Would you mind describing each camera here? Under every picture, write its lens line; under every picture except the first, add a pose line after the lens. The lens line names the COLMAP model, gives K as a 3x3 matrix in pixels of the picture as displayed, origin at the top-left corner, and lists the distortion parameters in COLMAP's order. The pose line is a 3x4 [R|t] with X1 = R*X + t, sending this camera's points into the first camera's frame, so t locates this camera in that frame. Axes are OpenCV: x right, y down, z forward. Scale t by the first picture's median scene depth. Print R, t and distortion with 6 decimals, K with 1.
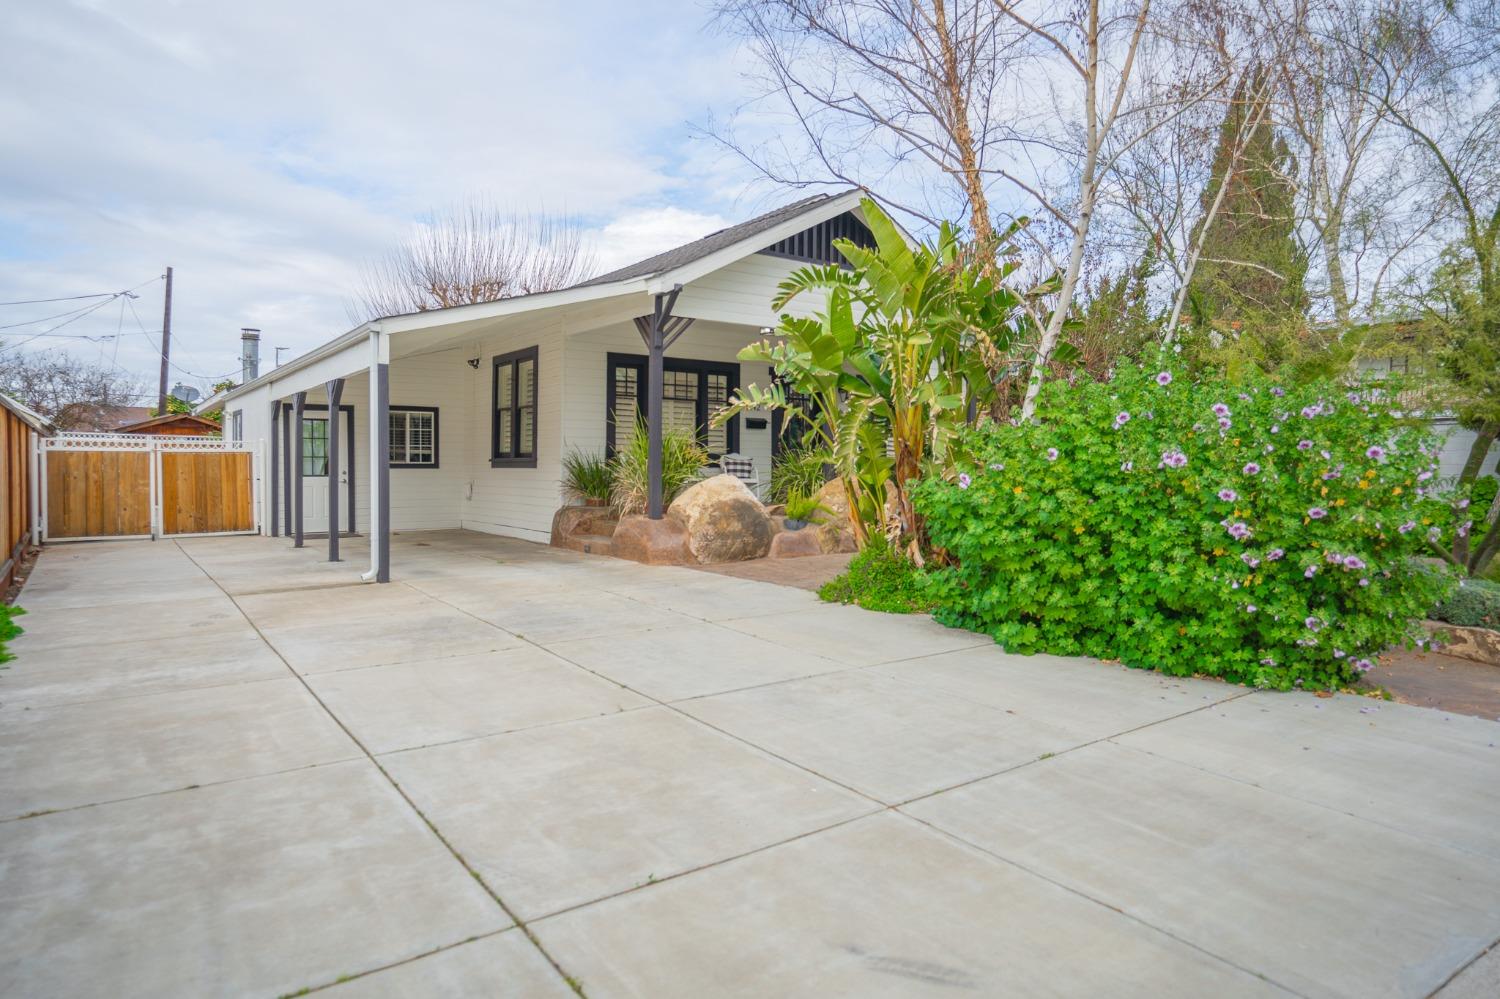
lens RADIAL K [[889.8, 0, 747.3], [0, 889.8, 492.0], [0, 0, 1]] dist [-0.025170, 0.018169]
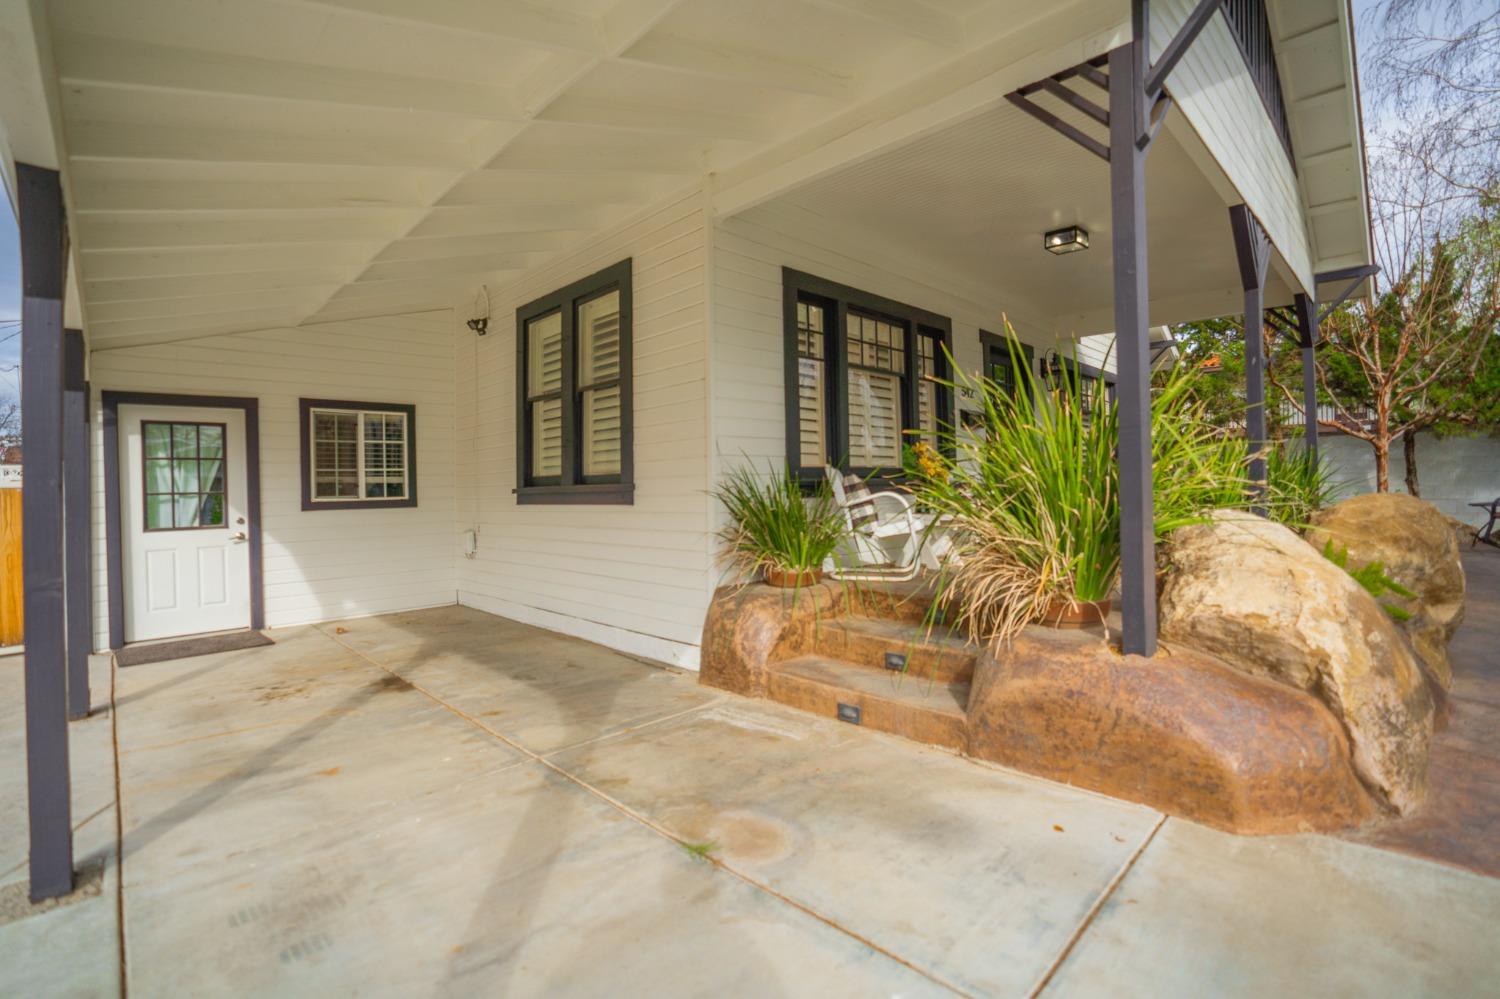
lens RADIAL K [[689.8, 0, 749.4], [0, 689.8, 488.8], [0, 0, 1]] dist [-0.063339, 0.022138]
pose [[0.989381, -0.026650, 0.142878, -0.290775], [0.030735, 0.999177, -0.026459, -0.030114], [-0.142055, 0.030569, 0.989387, 0.782867]]
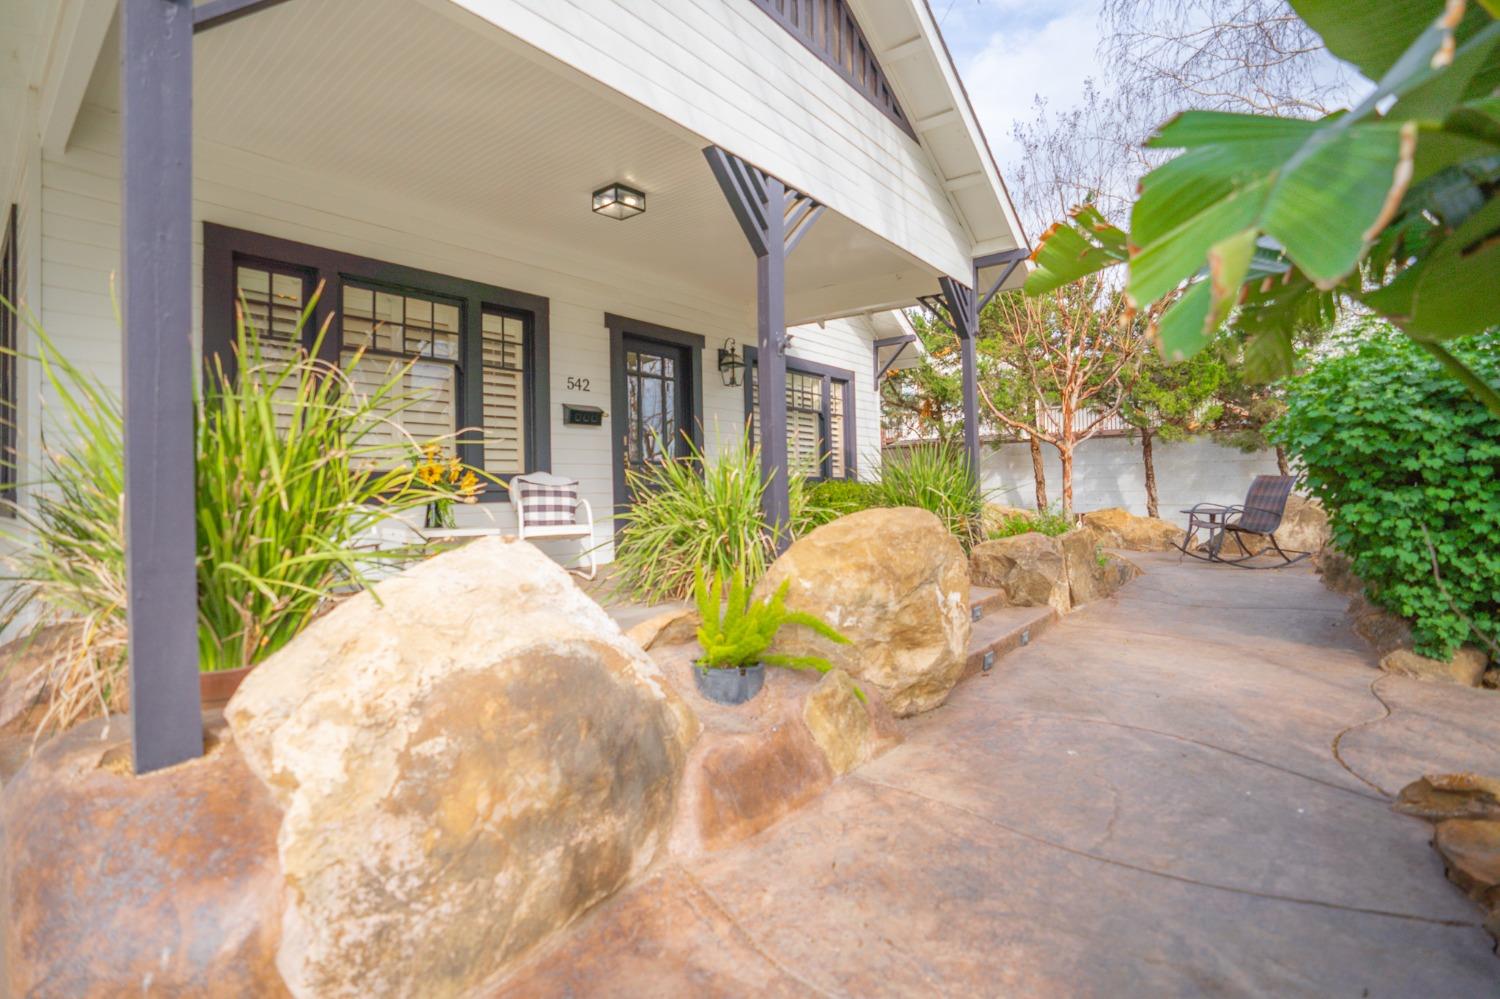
lens RADIAL K [[689.8, 0, 739.1], [0, 689.8, 490.7], [0, 0, 1]] dist [-0.063339, 0.022138]
pose [[0.968016, -0.024949, 0.249645, -0.004294], [0.031111, 0.999300, -0.020769, -0.029713], [-0.248952, 0.027872, 0.968115, 0.817971]]
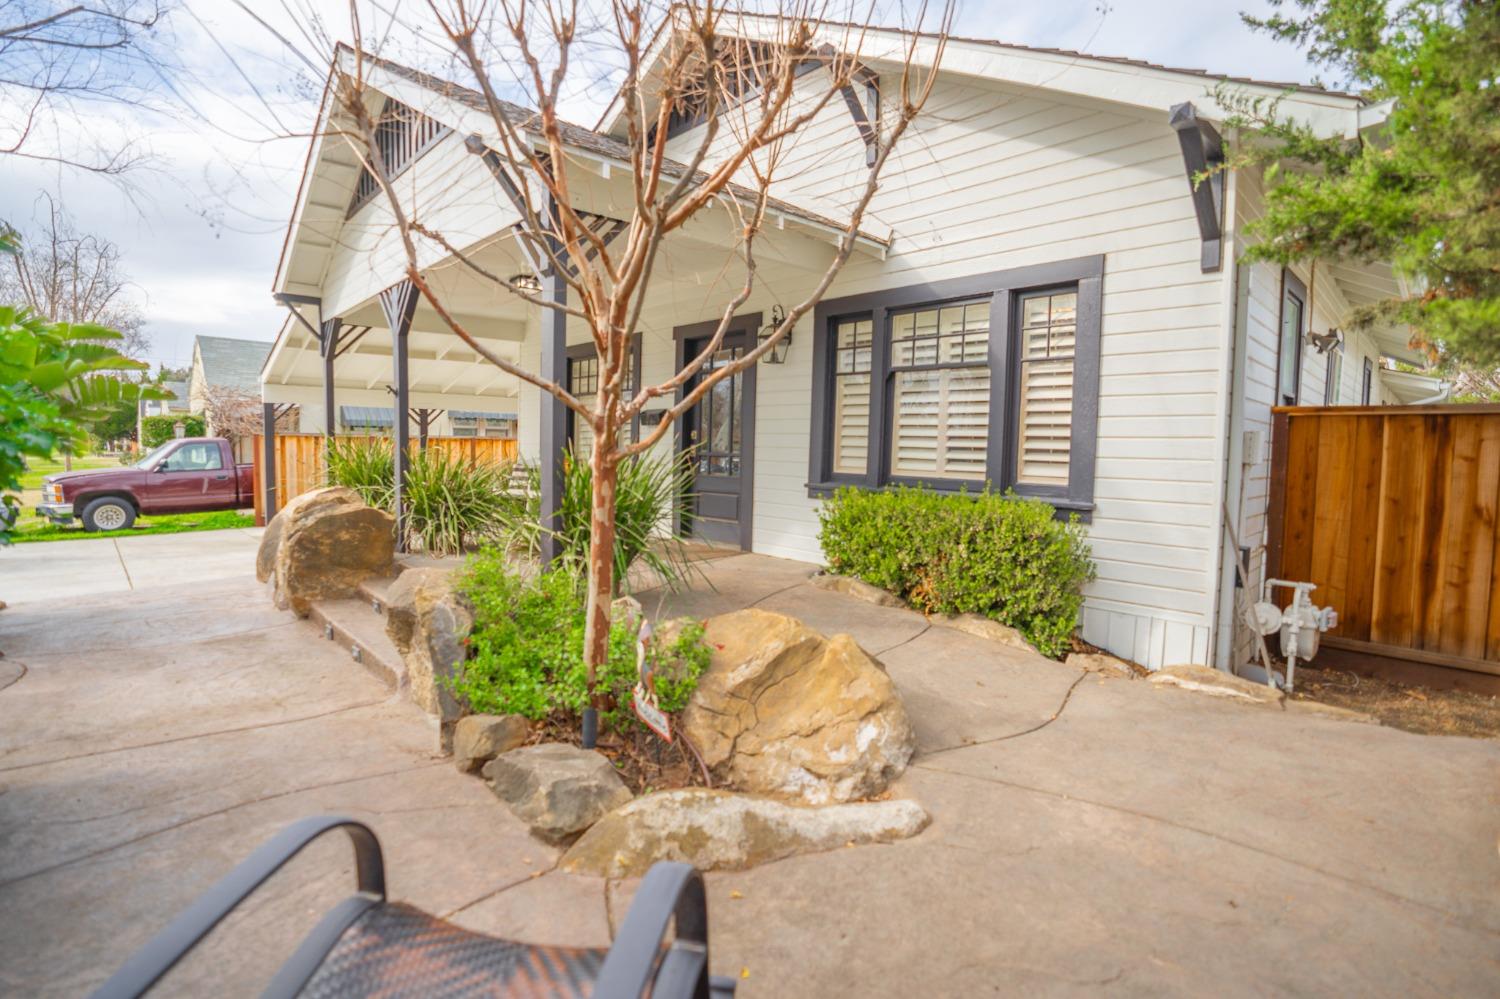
lens RADIAL K [[689.8, 0, 755.6], [0, 689.8, 488.7], [0, 0, 1]] dist [-0.063339, 0.022138]
pose [[0.146492, 0.058588, -0.987475, 0.744583], [-0.040407, 0.997766, 0.053204, -0.075112], [0.988386, 0.032107, 0.148532, 1.395336]]
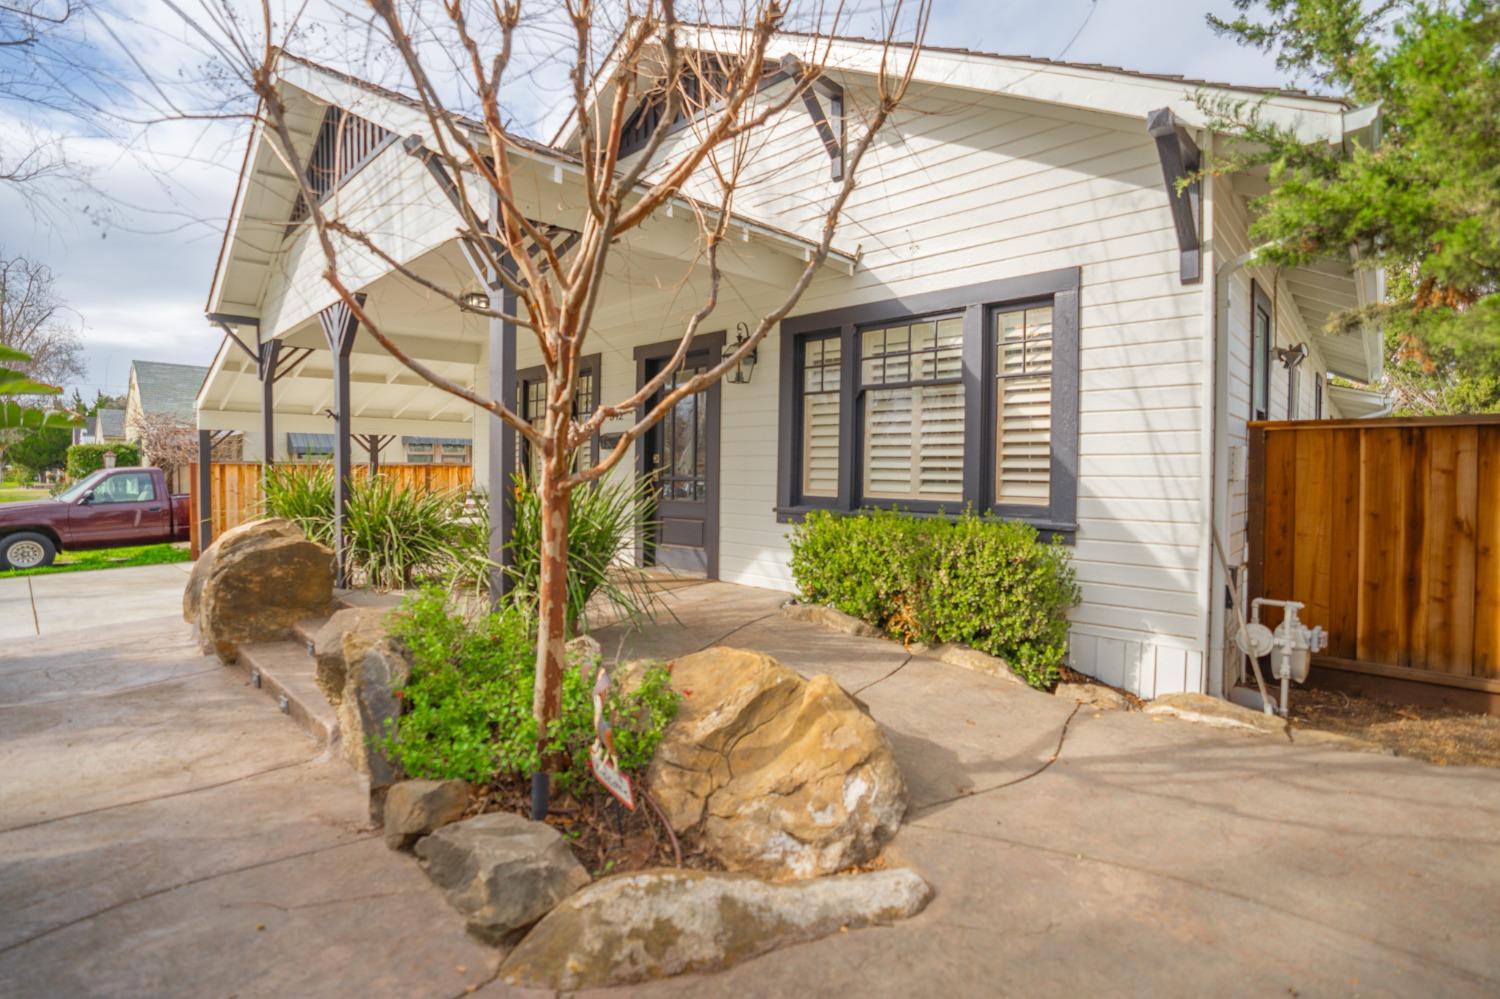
lens RADIAL K [[689.8, 0, 753.7], [0, 689.8, 484.5], [0, 0, 1]] dist [-0.063339, 0.022138]
pose [[0.196401, 0.017562, -0.980366, 0.718214], [-0.026376, 0.999572, 0.012622, -0.075514], [0.980169, 0.023380, 0.196780, 1.397213]]
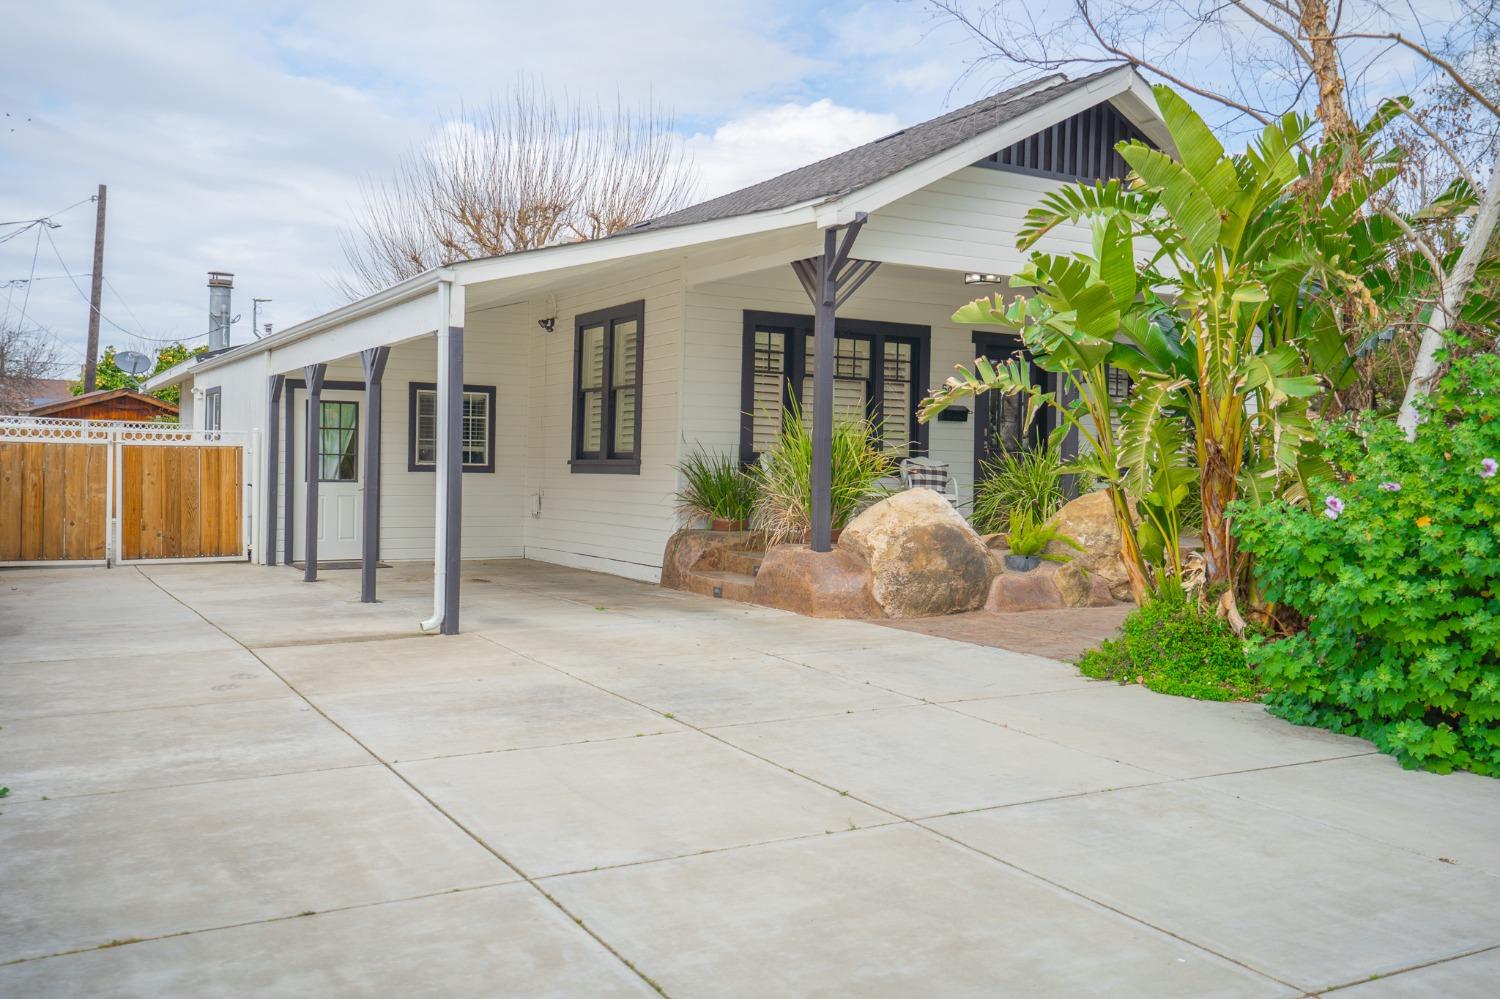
lens RADIAL K [[1299.8, 0, 755.4], [0, 1299.8, 488.8], [0, 0, 1]] dist [0.041768, 0.014281]
pose [[0.994490, 0.014560, -0.103812, -0.050405], [-0.016254, 0.999748, -0.015483, -0.001641], [0.103560, 0.017085, 0.994476, -0.014175]]
